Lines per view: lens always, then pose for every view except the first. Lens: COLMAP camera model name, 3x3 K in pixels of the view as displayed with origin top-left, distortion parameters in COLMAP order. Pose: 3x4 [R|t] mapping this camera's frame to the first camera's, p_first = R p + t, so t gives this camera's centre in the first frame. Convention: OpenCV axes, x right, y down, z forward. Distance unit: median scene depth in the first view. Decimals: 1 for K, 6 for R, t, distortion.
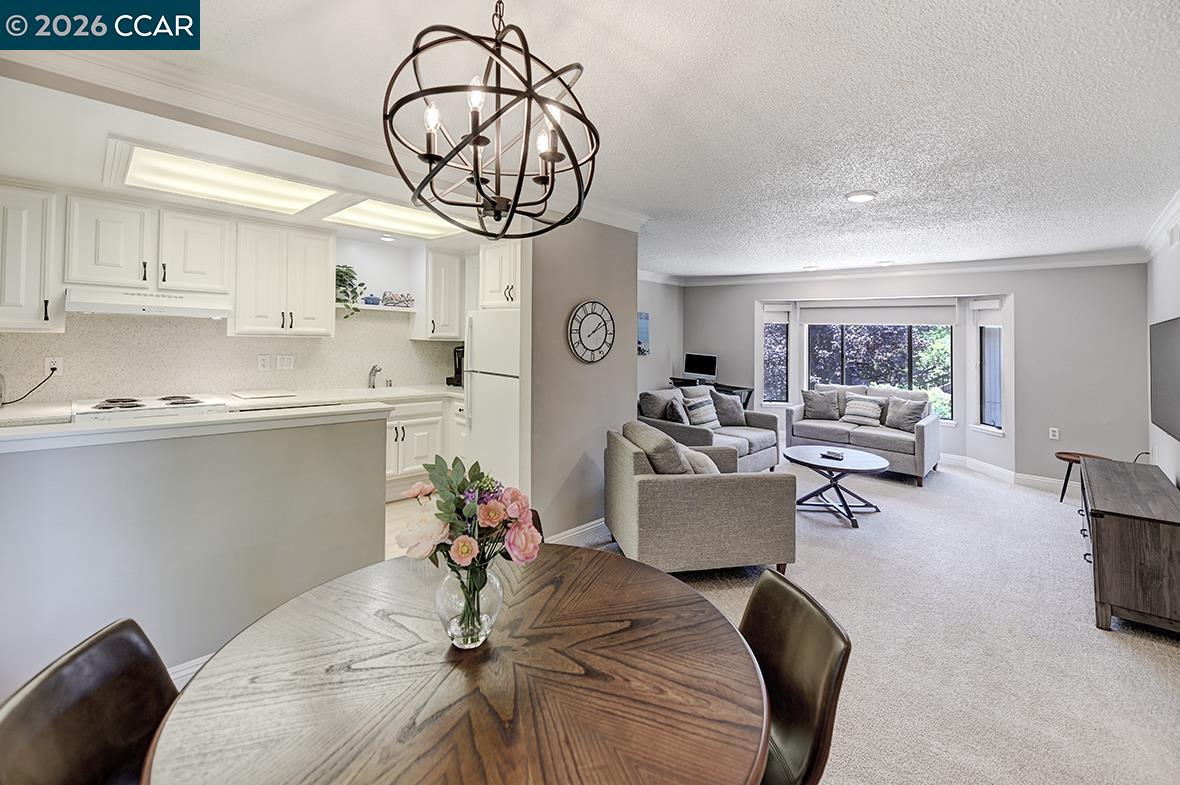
lens RADIAL K [[485.4, 0, 625.1], [0, 485.4, 349.9], [0, 0, 1]] dist [-0.001958, -0.000543]
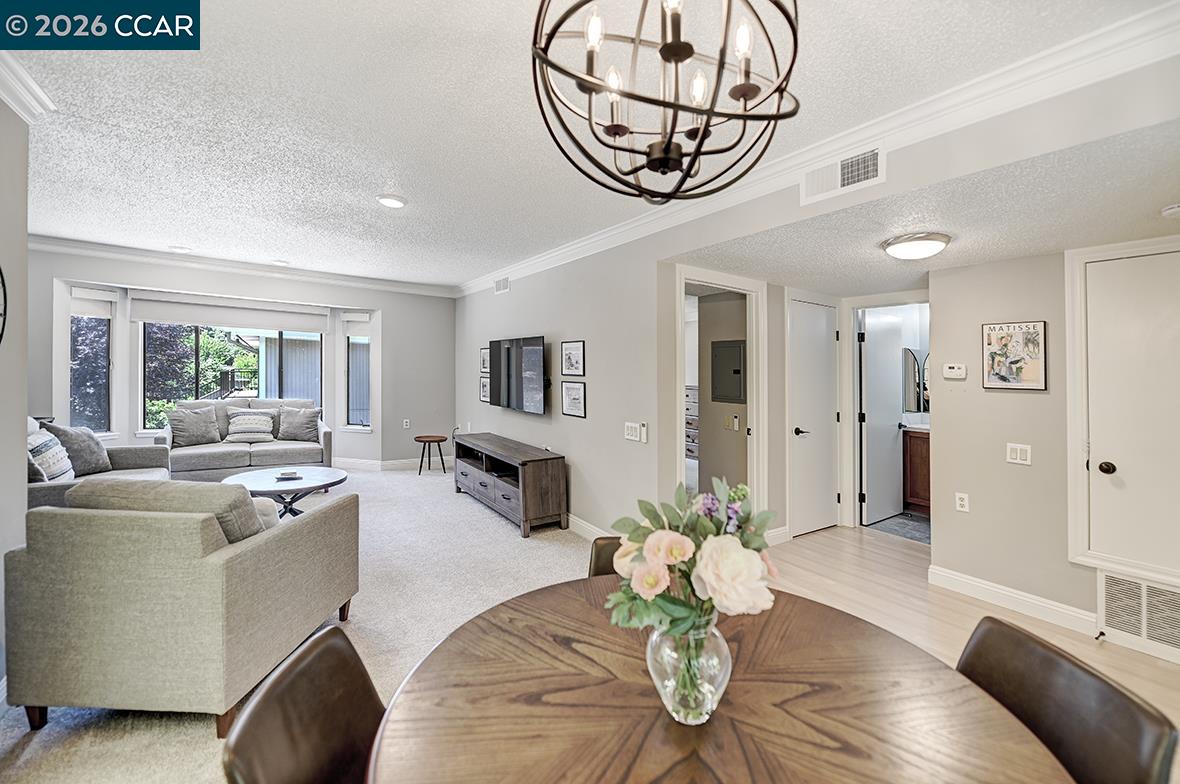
lens RADIAL K [[496.7, 0, 589.0], [0, 496.7, 365.7], [0, 0, 1]] dist [-0.002401, -0.000286]
pose [[0.247089, -0.008846, 0.968952, -0.635279], [-0.001104, 0.999955, 0.009411, 0.020611], [-0.968992, -0.003395, 0.247068, 0.541282]]
